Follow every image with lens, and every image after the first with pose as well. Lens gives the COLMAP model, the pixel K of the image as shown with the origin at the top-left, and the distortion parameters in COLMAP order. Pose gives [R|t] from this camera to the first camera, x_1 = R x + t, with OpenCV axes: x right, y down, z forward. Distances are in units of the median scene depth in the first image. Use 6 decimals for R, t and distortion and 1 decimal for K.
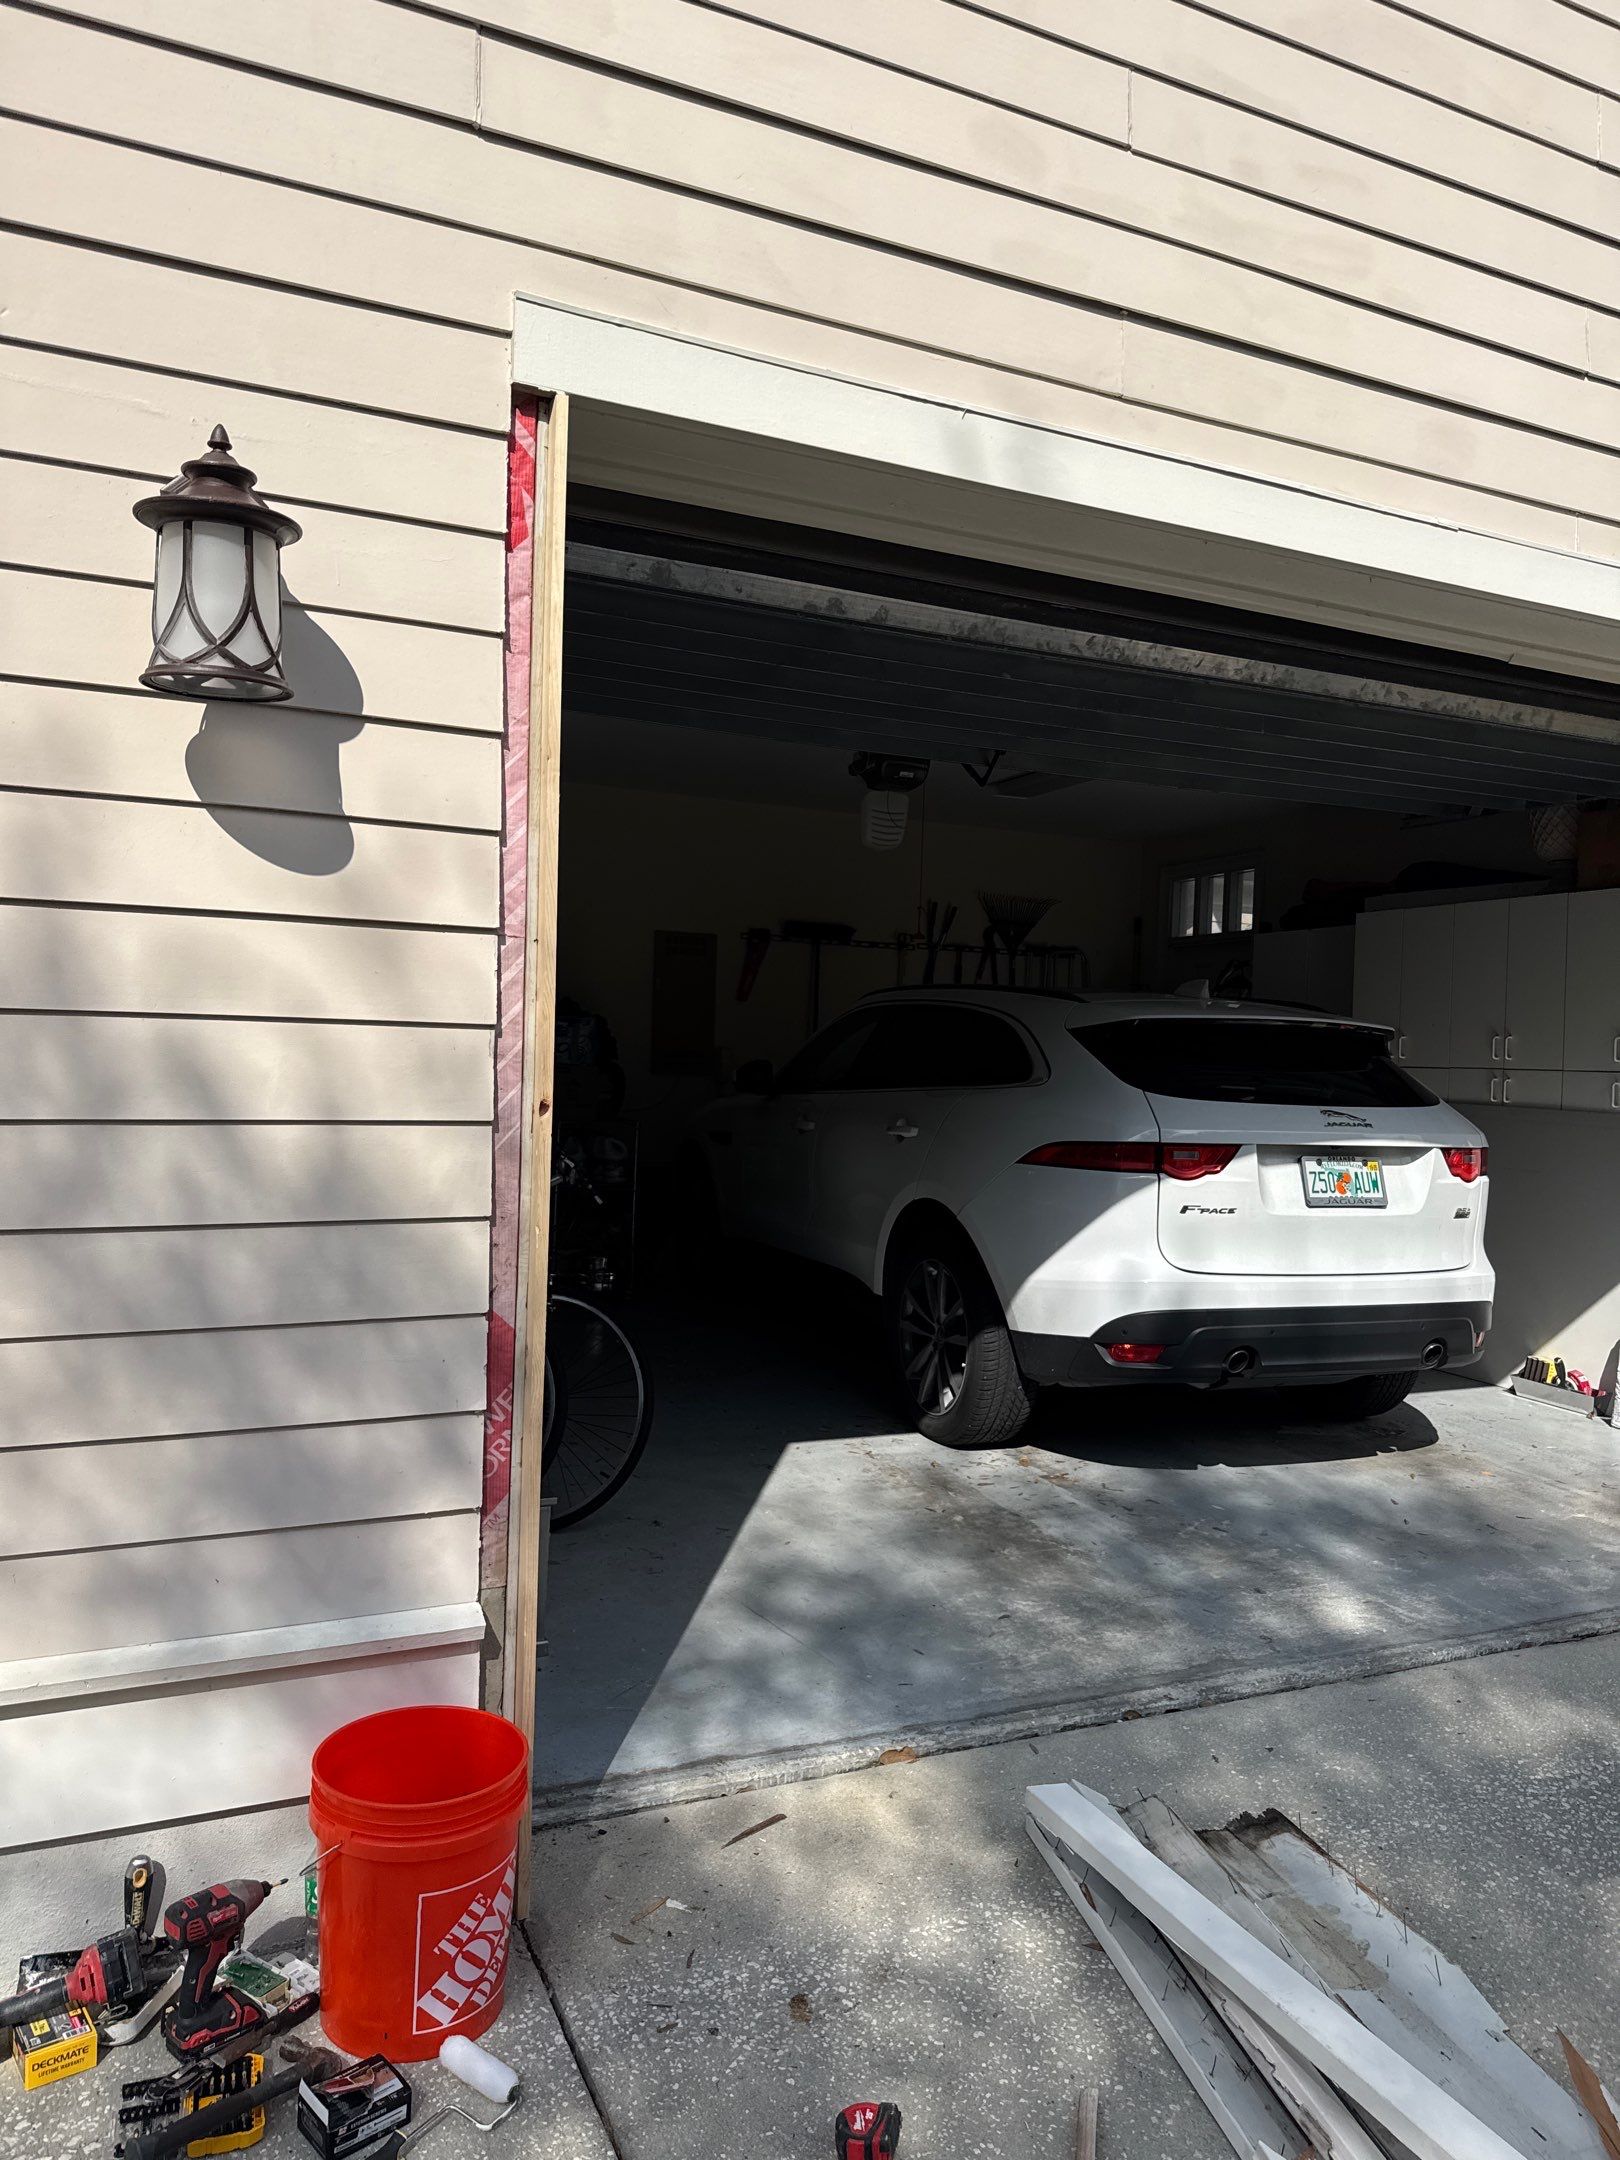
lens RADIAL K [[1467.6, 0, 810.0], [0, 1467.6, 1080.0], [0, 0, 1]] dist [0.000104, -0.000163]
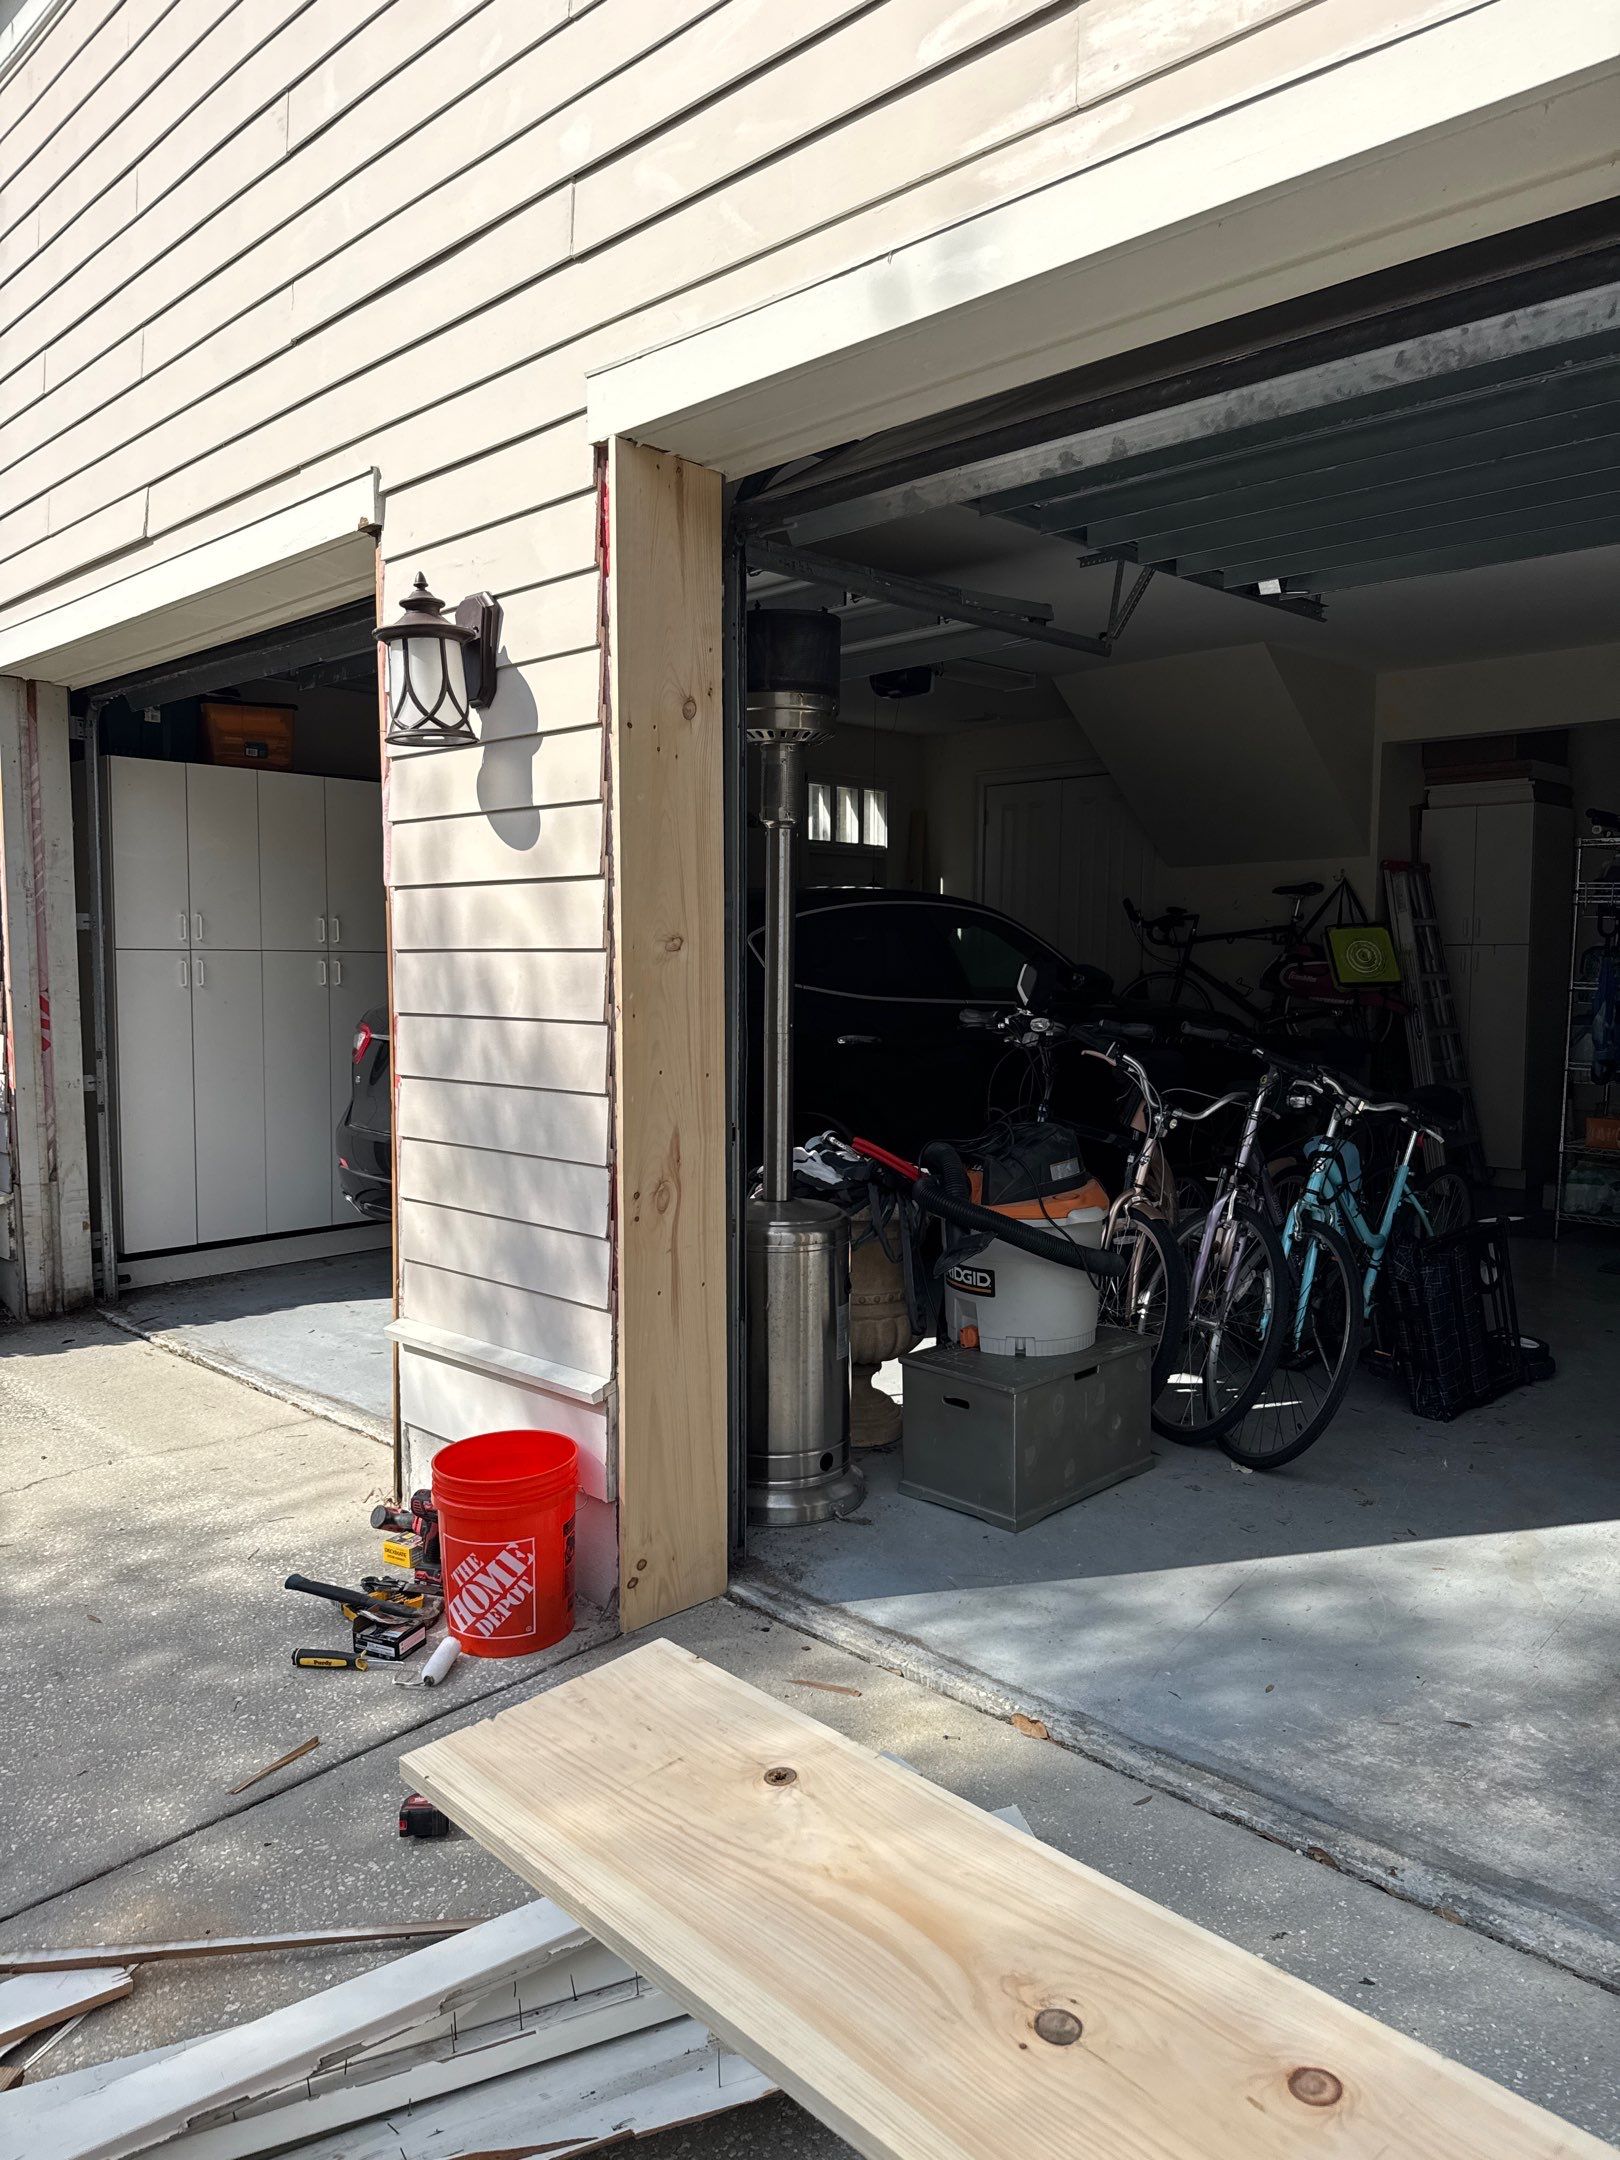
lens RADIAL K [[1500.8, 0, 810.0], [0, 1500.8, 1080.0], [0, 0, 1]] dist [0.085947, -0.131342]
pose [[0.370295, 0.047552, -0.927696, 0.835985], [-0.004282, 0.998766, 0.049486, 0.009741], [0.928904, -0.014352, 0.370042, 0.502854]]
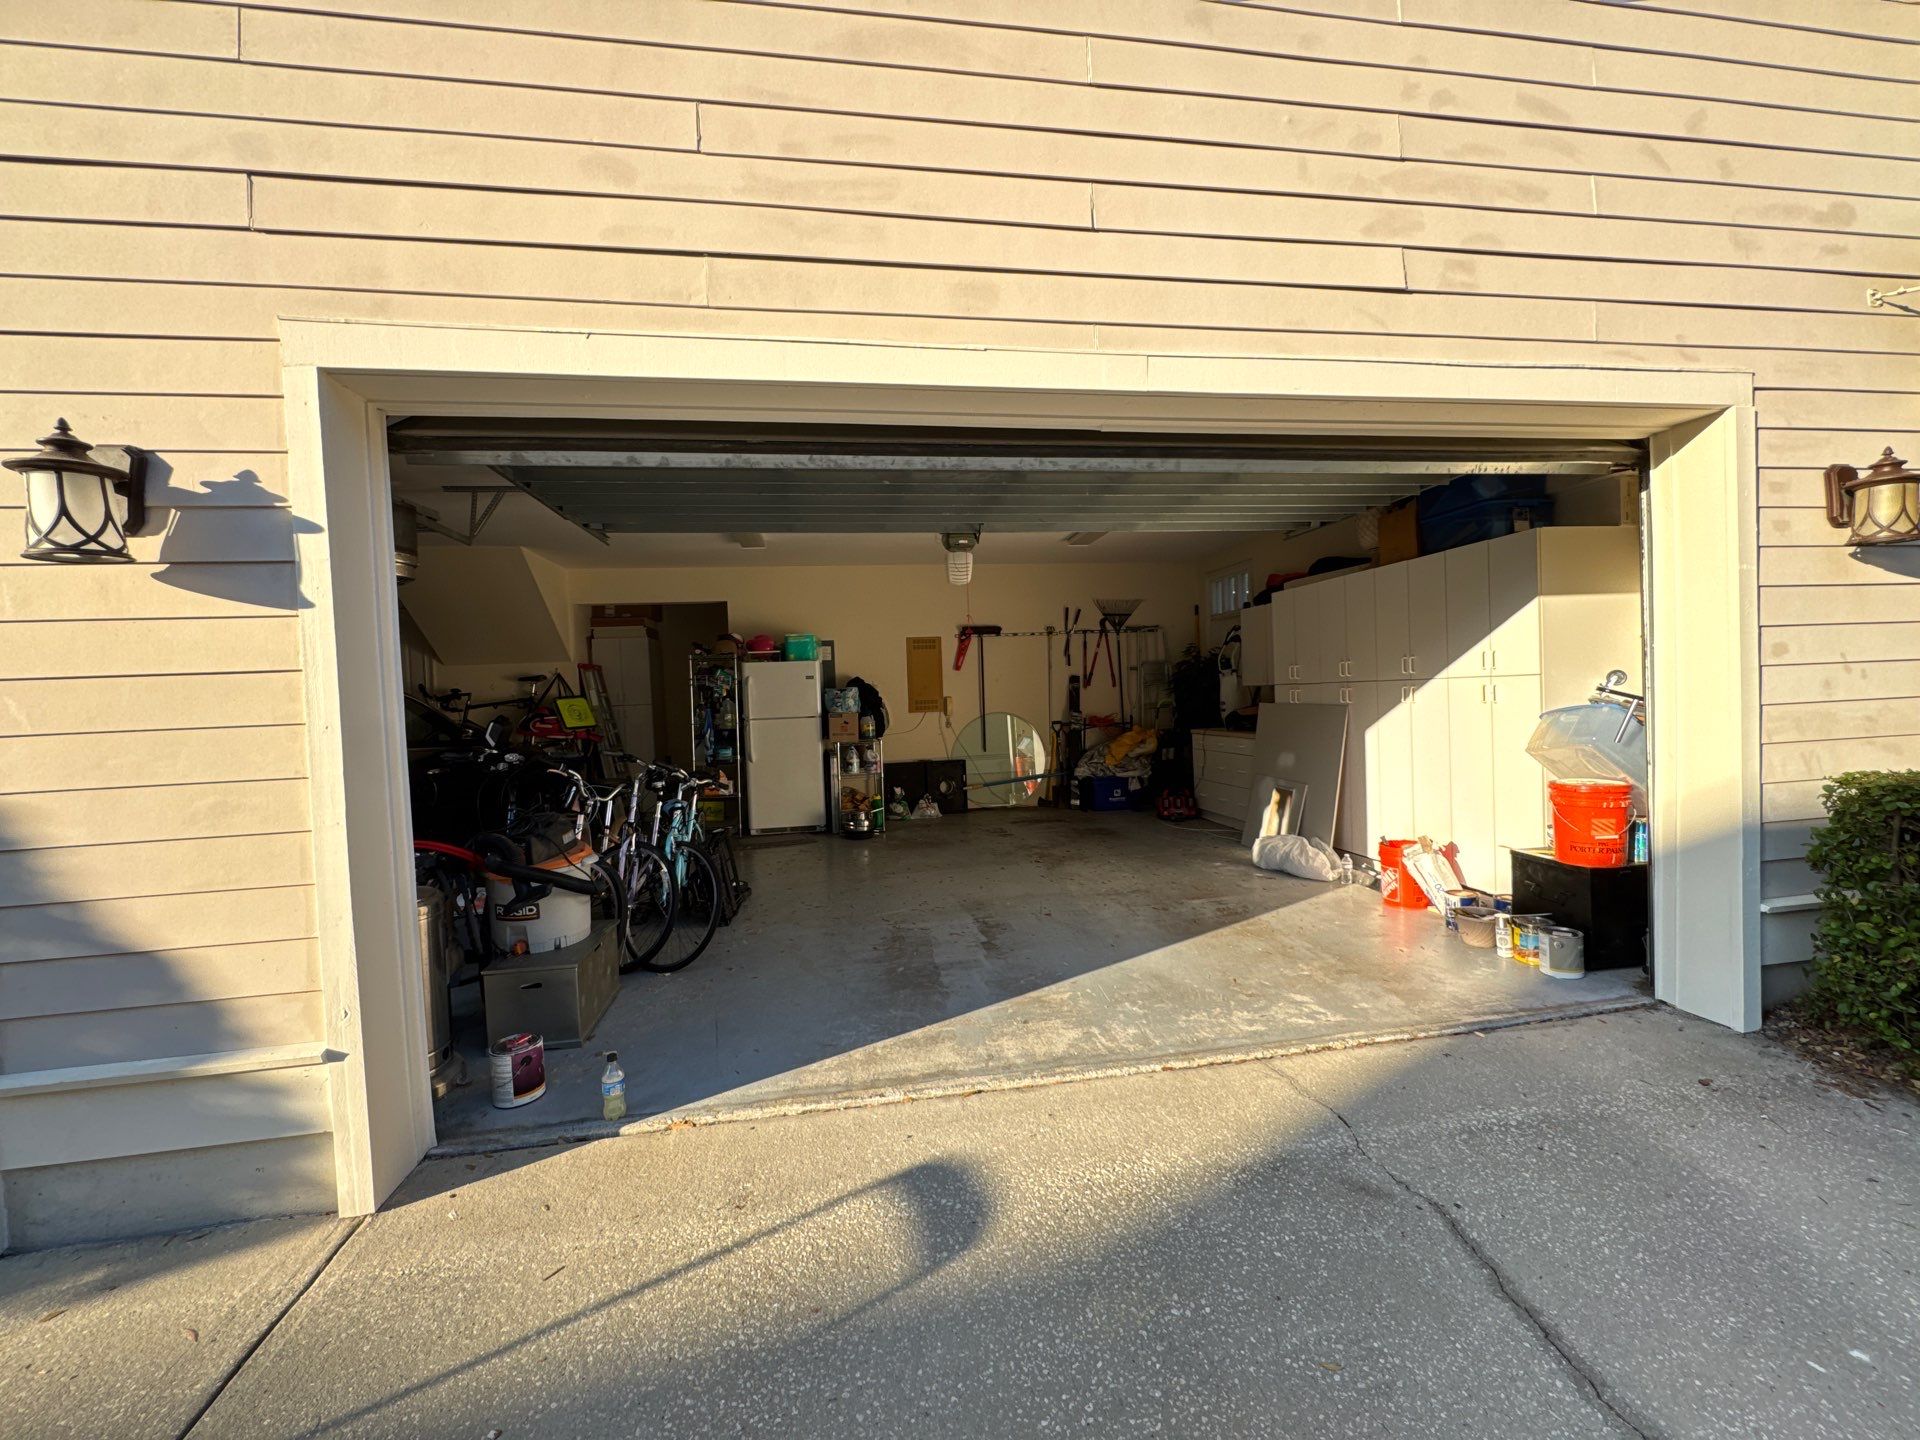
lens RADIAL K [[750.2, 0, 963.1], [0, 750.2, 717.6], [0, 0, 1]] dist [0.009596, 0.000259]
pose [[0.964762, -0.058229, -0.256602, 0.602592], [0.062015, 0.998053, 0.006683, -0.001088], [0.255713, -0.022360, 0.966494, 0.229158]]
